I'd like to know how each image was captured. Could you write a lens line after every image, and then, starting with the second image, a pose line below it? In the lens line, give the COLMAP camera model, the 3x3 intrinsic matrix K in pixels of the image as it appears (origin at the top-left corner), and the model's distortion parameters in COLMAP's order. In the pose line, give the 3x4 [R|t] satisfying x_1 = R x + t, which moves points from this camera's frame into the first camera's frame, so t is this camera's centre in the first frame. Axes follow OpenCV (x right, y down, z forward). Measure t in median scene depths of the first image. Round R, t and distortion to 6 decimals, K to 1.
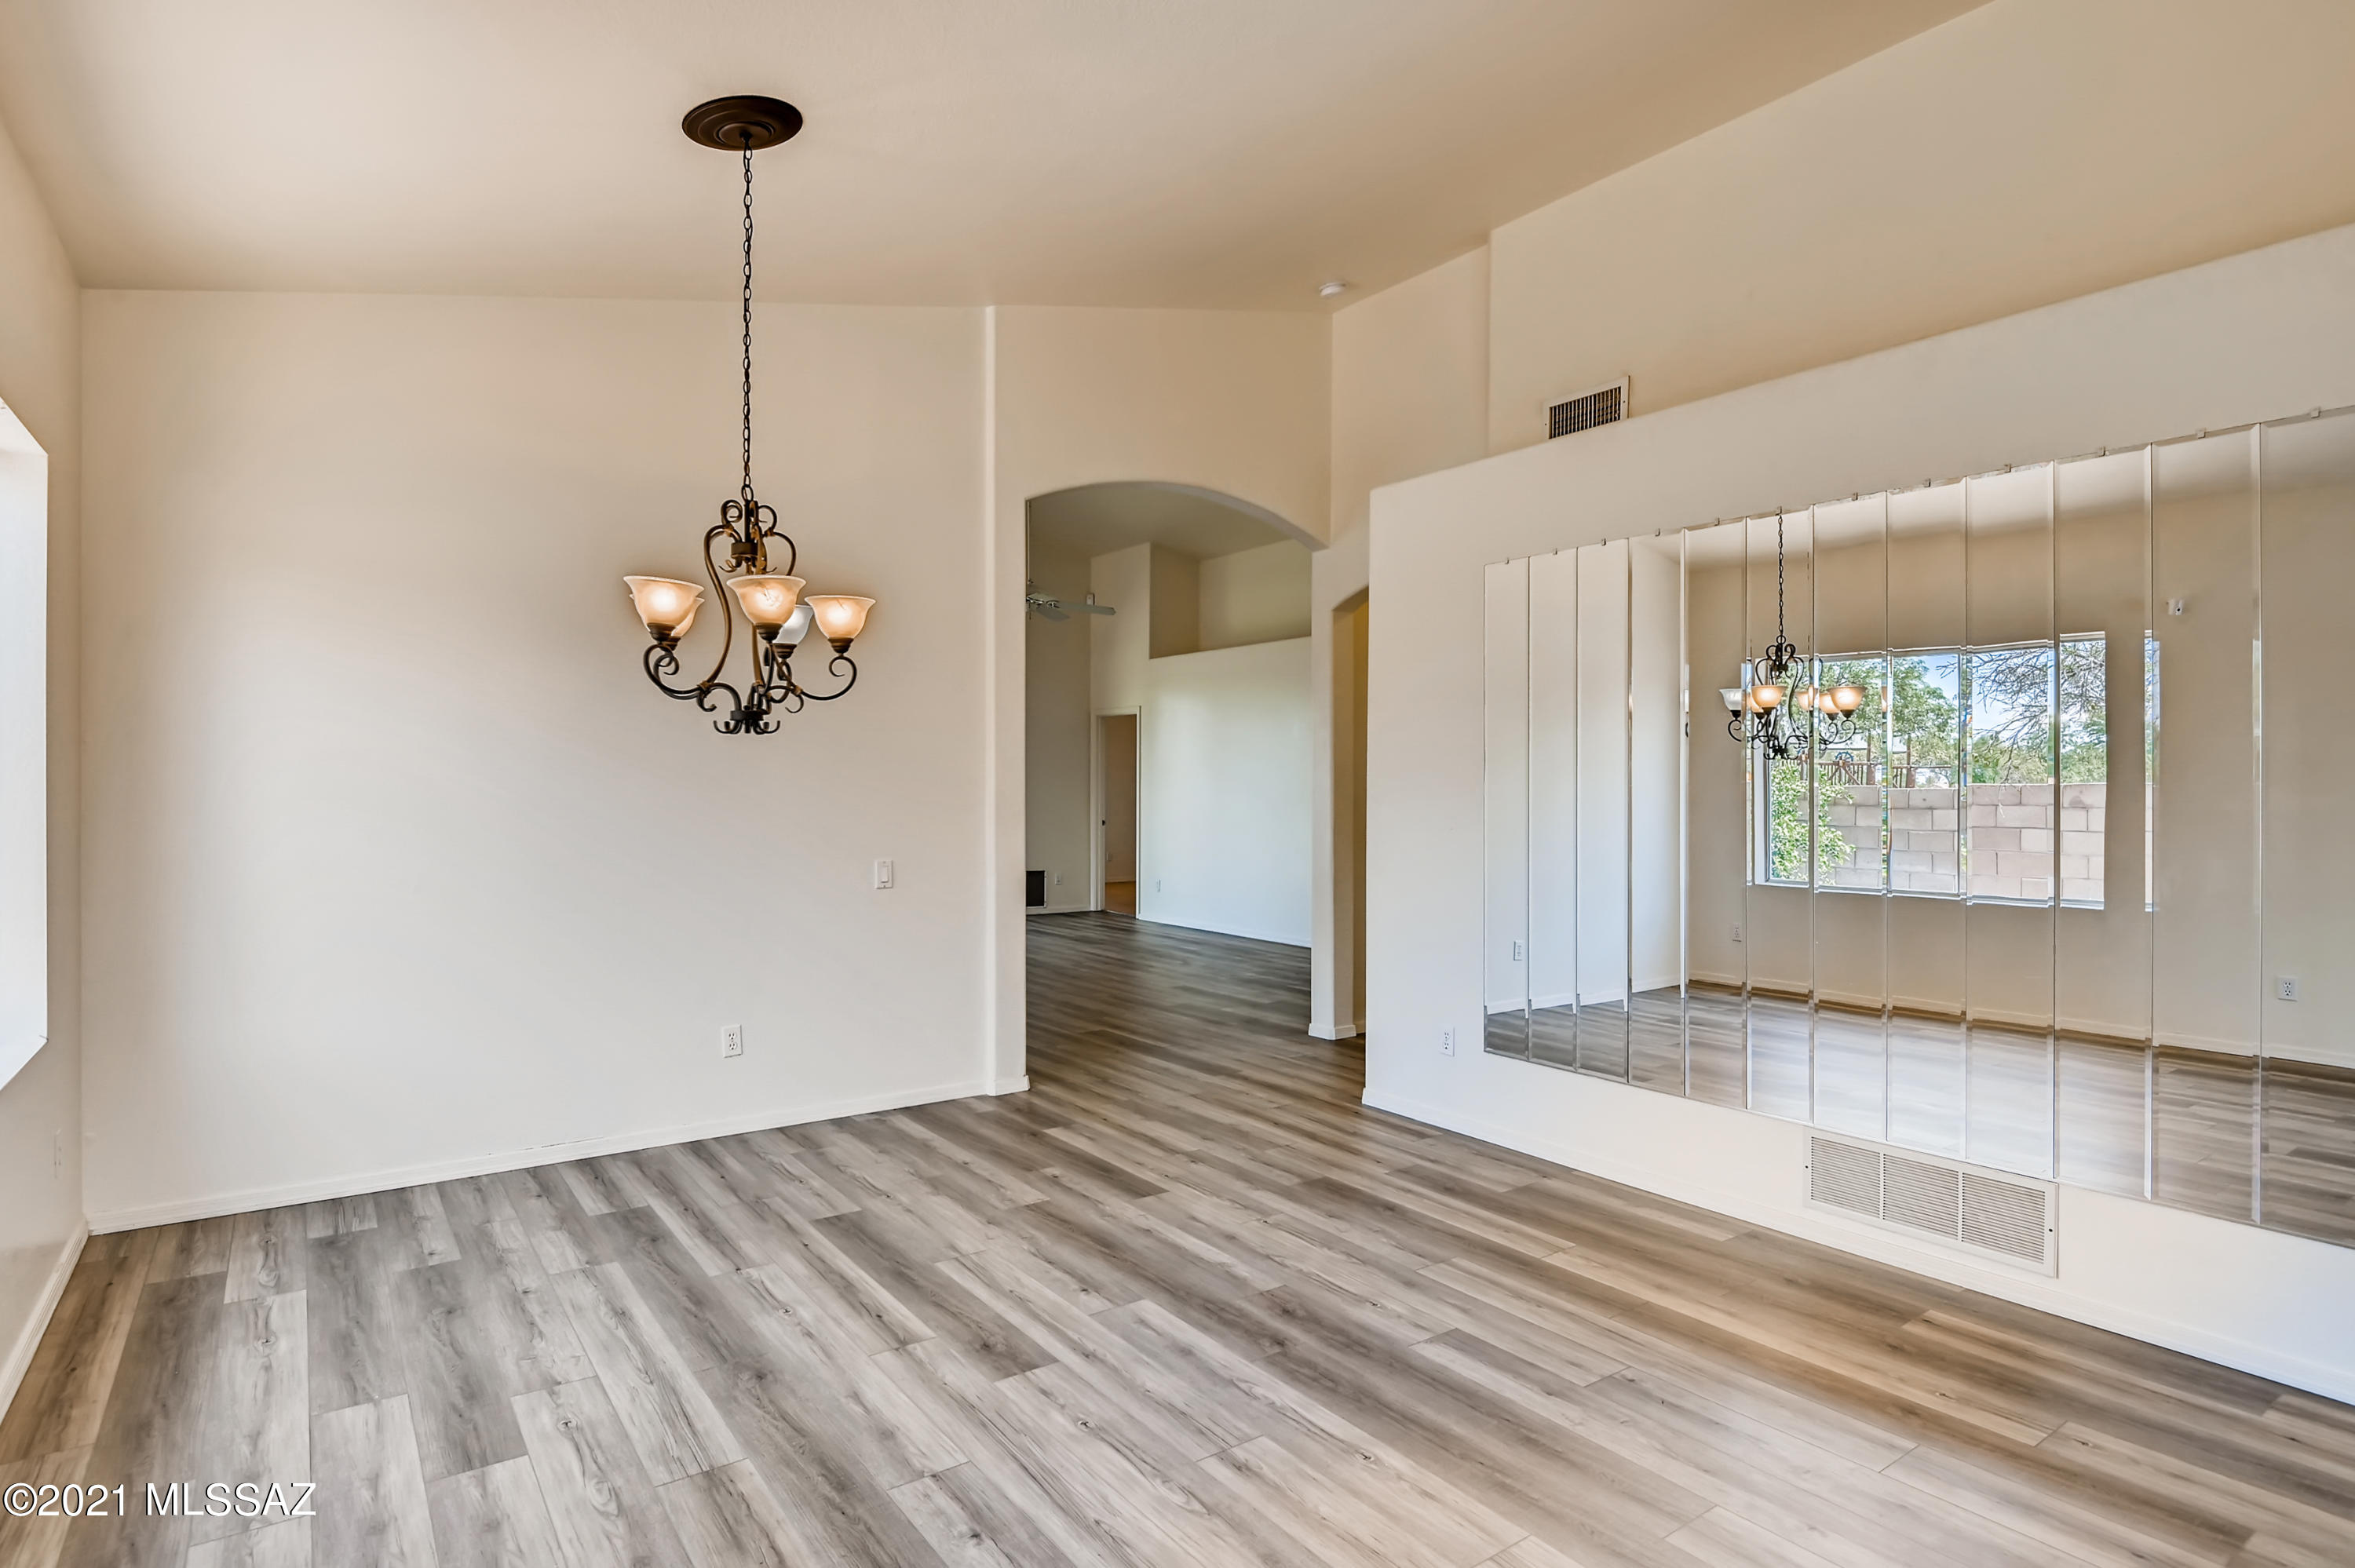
lens RADIAL K [[1219.1, 0, 1177.5], [0, 1219.1, 784.0], [0, 0, 1]] dist [0.001911, -0.000823]
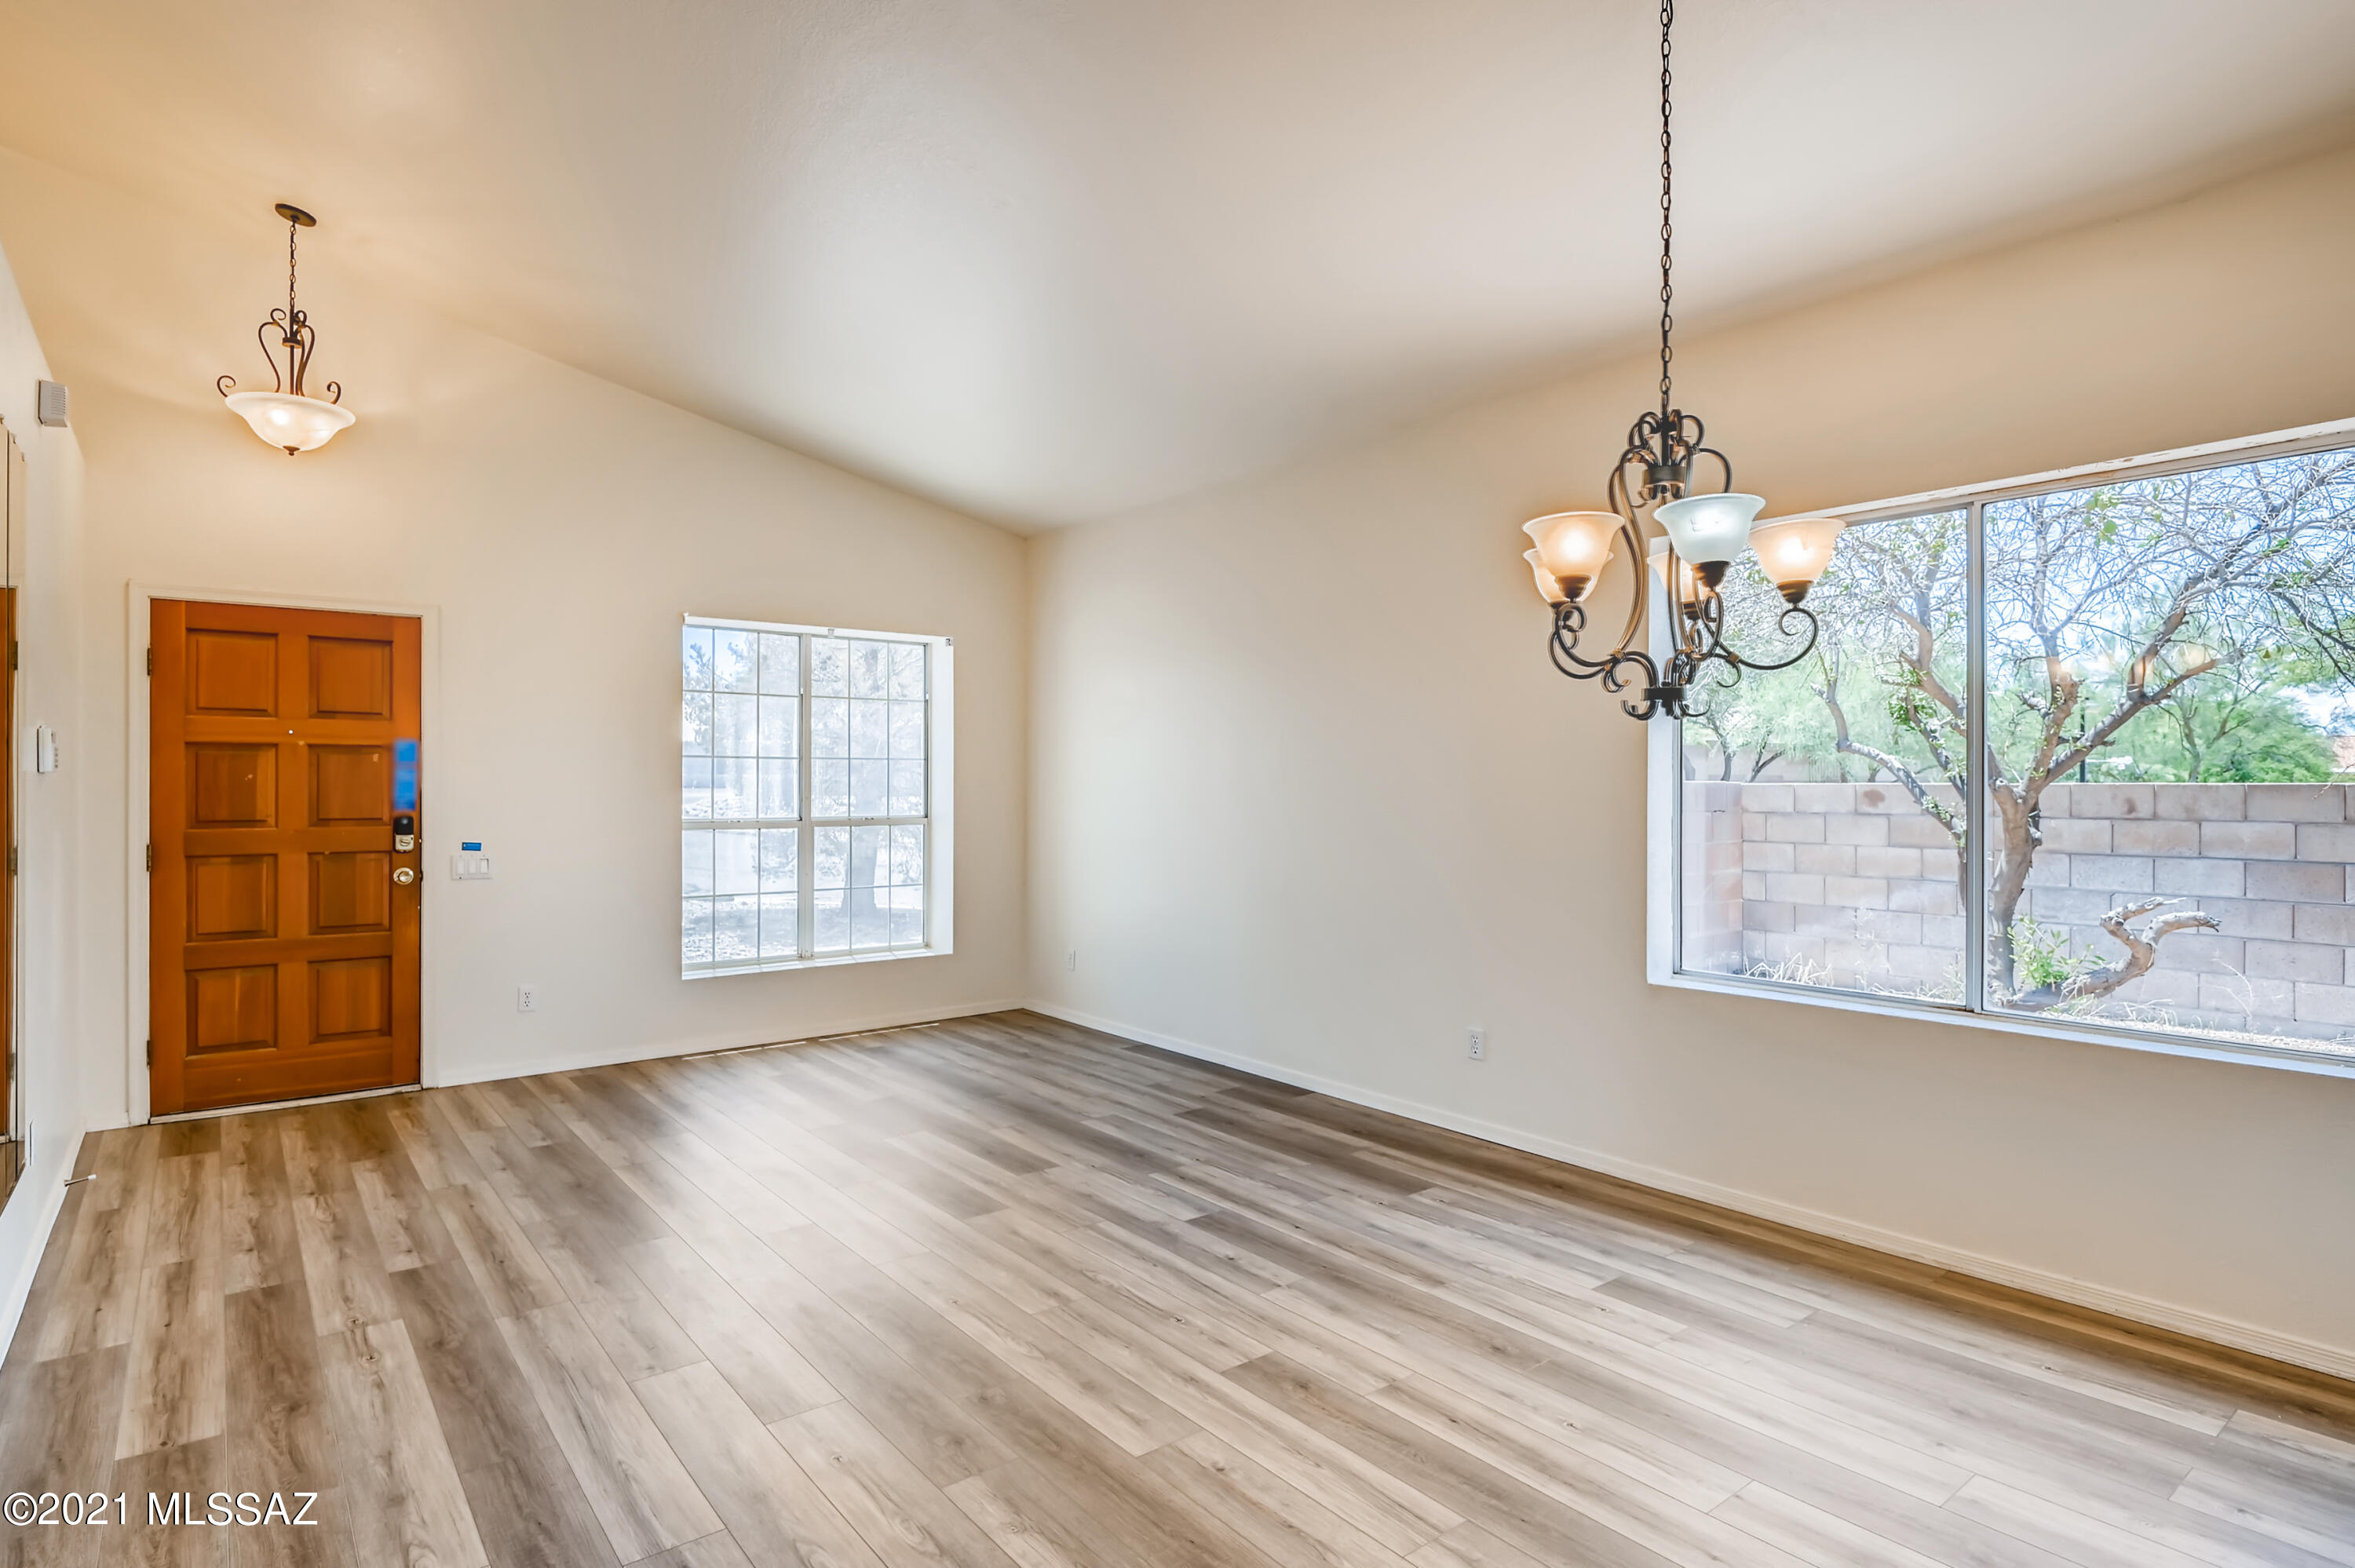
lens RADIAL K [[1234.6, 0, 1140.6], [0, 1234.6, 778.1], [0, 0, 1]] dist [-0.000284, -0.001302]
pose [[-0.999890, -0.005104, -0.013928, -0.015519], [-0.005057, 0.999981, -0.003455, 0.000565], [0.013946, -0.003384, -0.999897, 1.747873]]
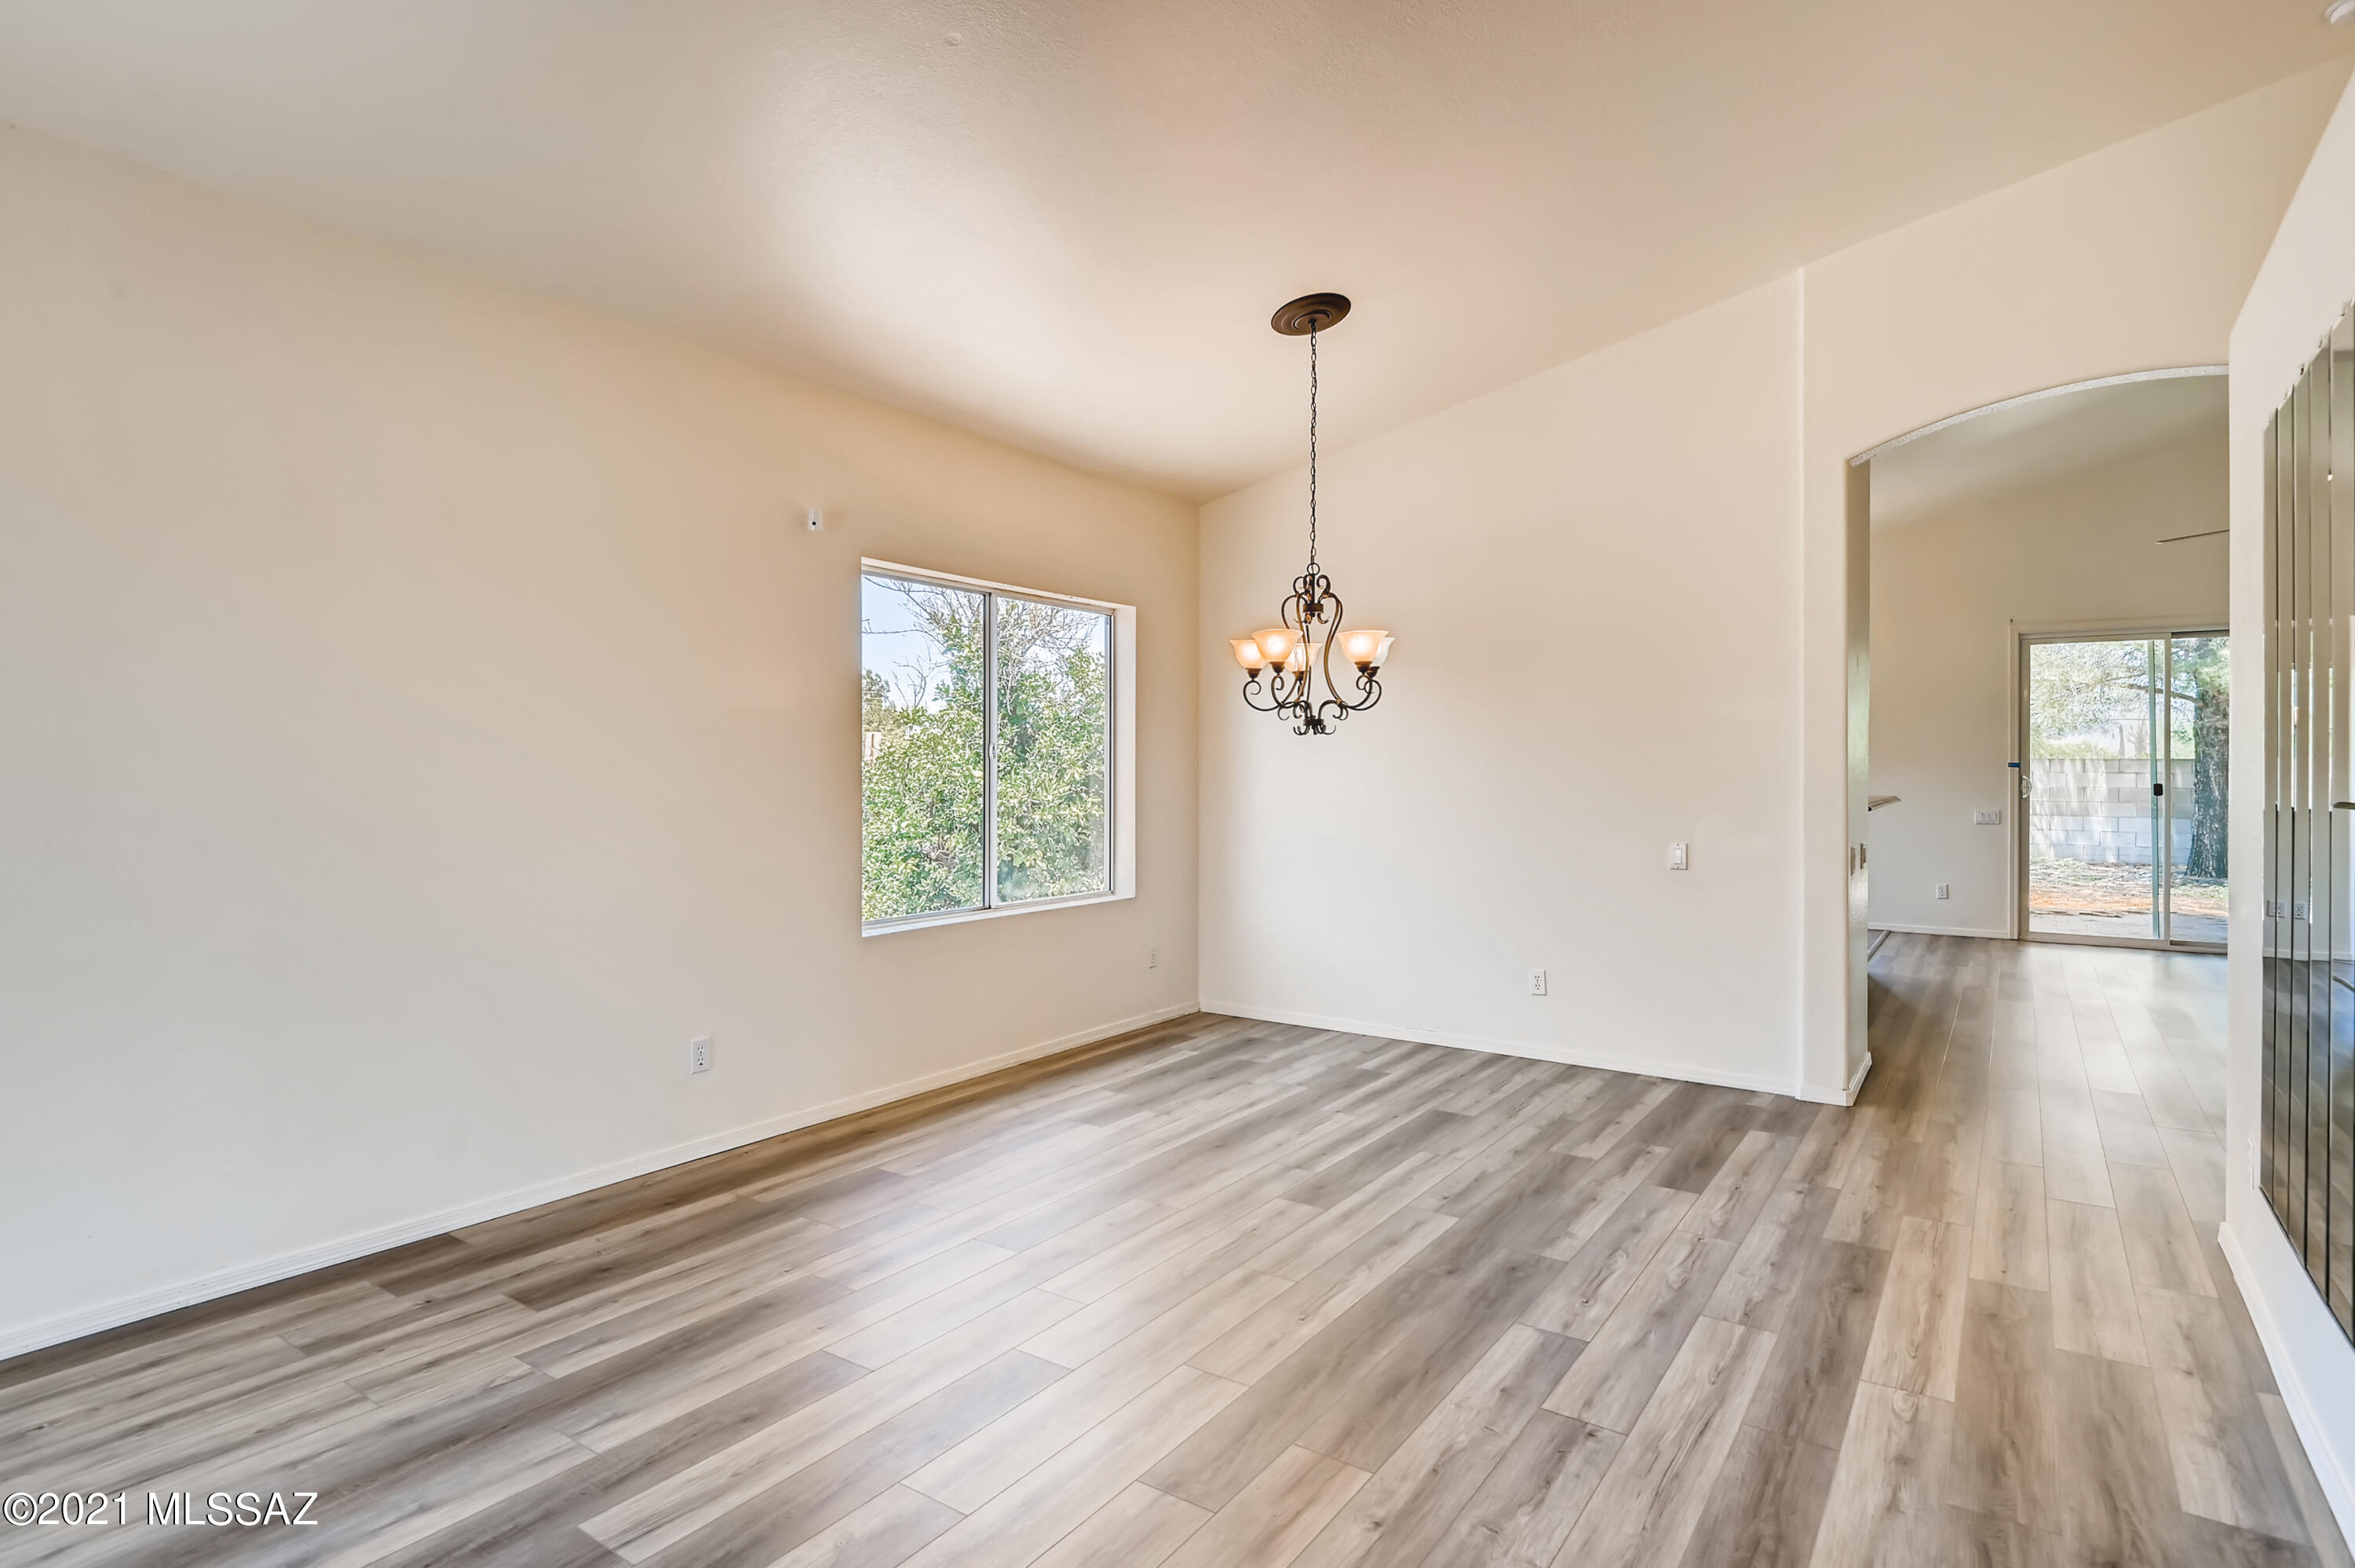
lens RADIAL K [[1237.1, 0, 1181.6], [0, 1237.1, 764.8], [0, 0, 1]] dist [0.002471, -0.001133]
pose [[0.340538, -0.004067, -0.940222, 0.969024], [-0.005015, 0.999969, -0.006142, 0.003492], [0.940217, 0.006807, 0.340507, 0.347976]]
